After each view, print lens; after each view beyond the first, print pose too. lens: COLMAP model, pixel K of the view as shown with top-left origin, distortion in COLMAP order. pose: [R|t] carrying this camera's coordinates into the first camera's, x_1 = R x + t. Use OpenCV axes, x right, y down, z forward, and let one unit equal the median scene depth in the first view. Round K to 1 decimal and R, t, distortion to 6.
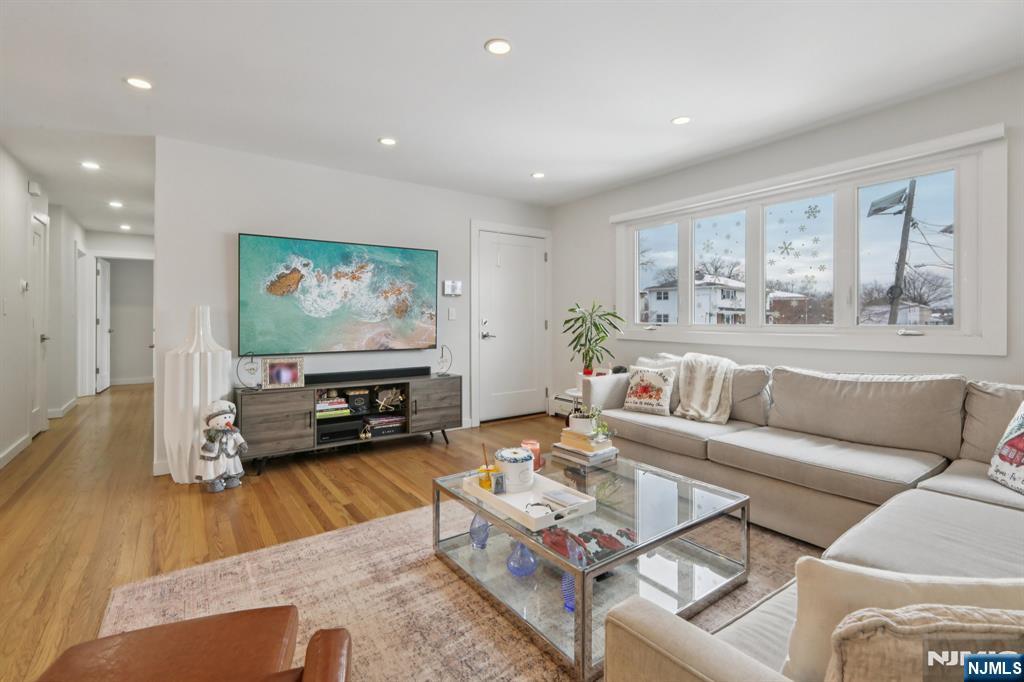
lens RADIAL K [[466.0, 0, 511.1], [0, 466.0, 319.6], [0, 0, 1]] dist [-0.000168, 0.000600]
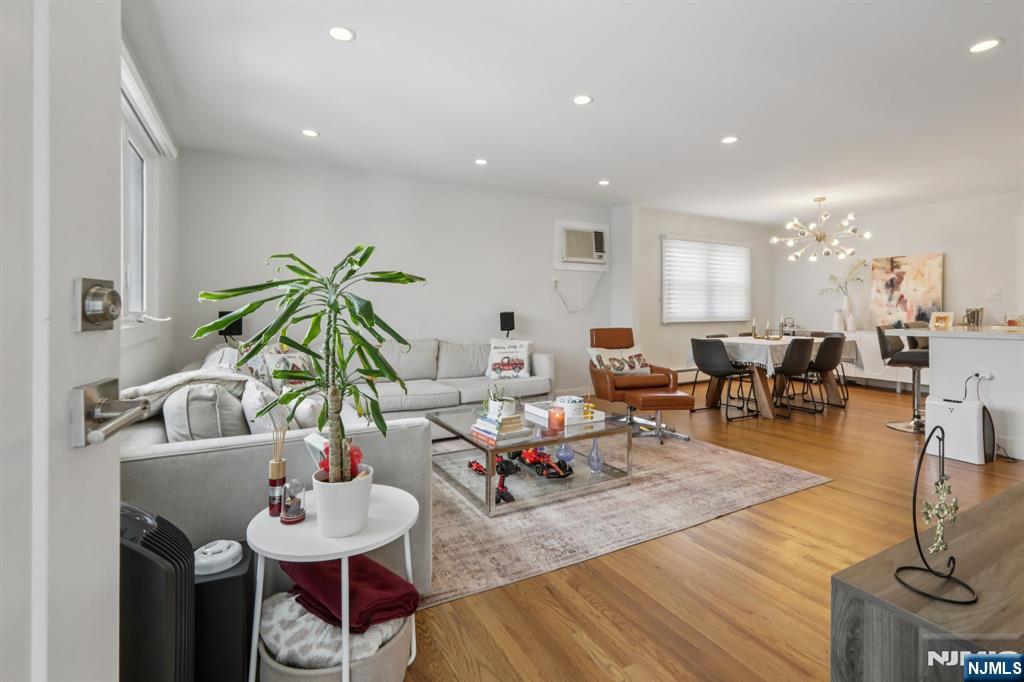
lens RADIAL K [[469.3, 0, 510.3], [0, 469.3, 321.9], [0, 0, 1]] dist [-0.001350, 0.000261]
pose [[-0.992653, -0.002868, 0.120966, 0.008718], [0.000264, 0.999665, 0.025870, 0.008900], [-0.121000, 0.025712, -0.992319, 1.508642]]
